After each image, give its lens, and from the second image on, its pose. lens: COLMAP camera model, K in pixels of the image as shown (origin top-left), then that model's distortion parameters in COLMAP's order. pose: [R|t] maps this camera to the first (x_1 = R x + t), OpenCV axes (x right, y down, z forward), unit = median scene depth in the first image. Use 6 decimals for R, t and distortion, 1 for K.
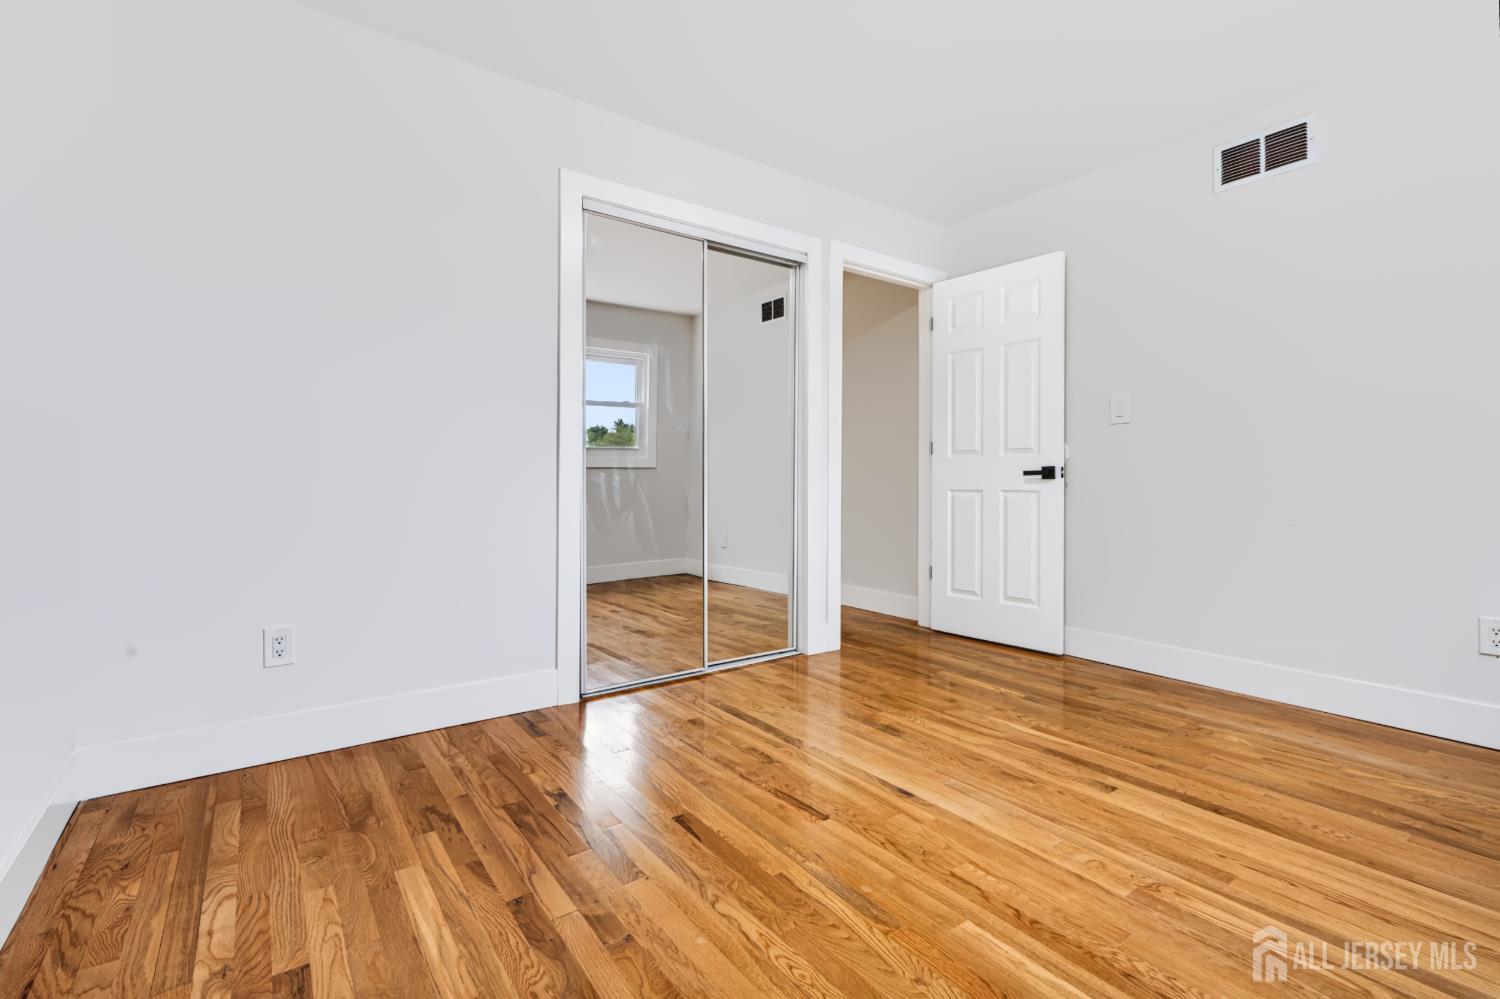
lens RADIAL K [[673.7, 0, 748.7], [0, 673.7, 497.4], [0, 0, 1]] dist [0.002555, 0.000919]
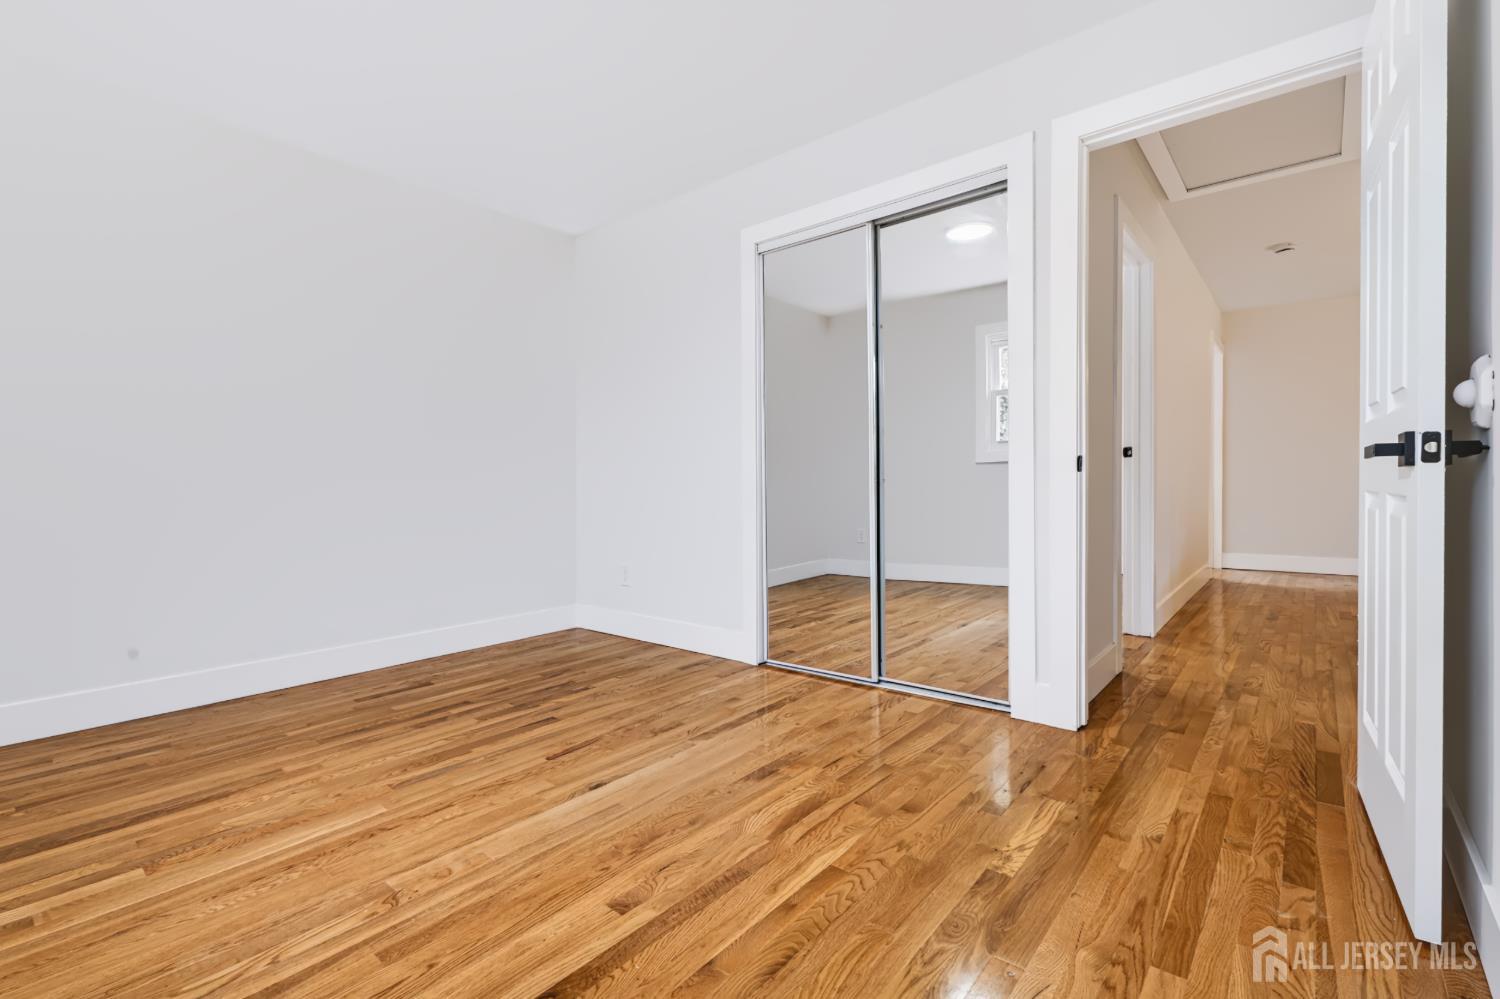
lens RADIAL K [[673.7, 0, 748.7], [0, 673.7, 497.4], [0, 0, 1]] dist [0.002555, 0.000919]
pose [[0.246317, 0.015767, -0.969061, 1.274327], [-0.008174, 0.999866, 0.014190, -0.019992], [0.969155, 0.004426, 0.246413, 0.962055]]
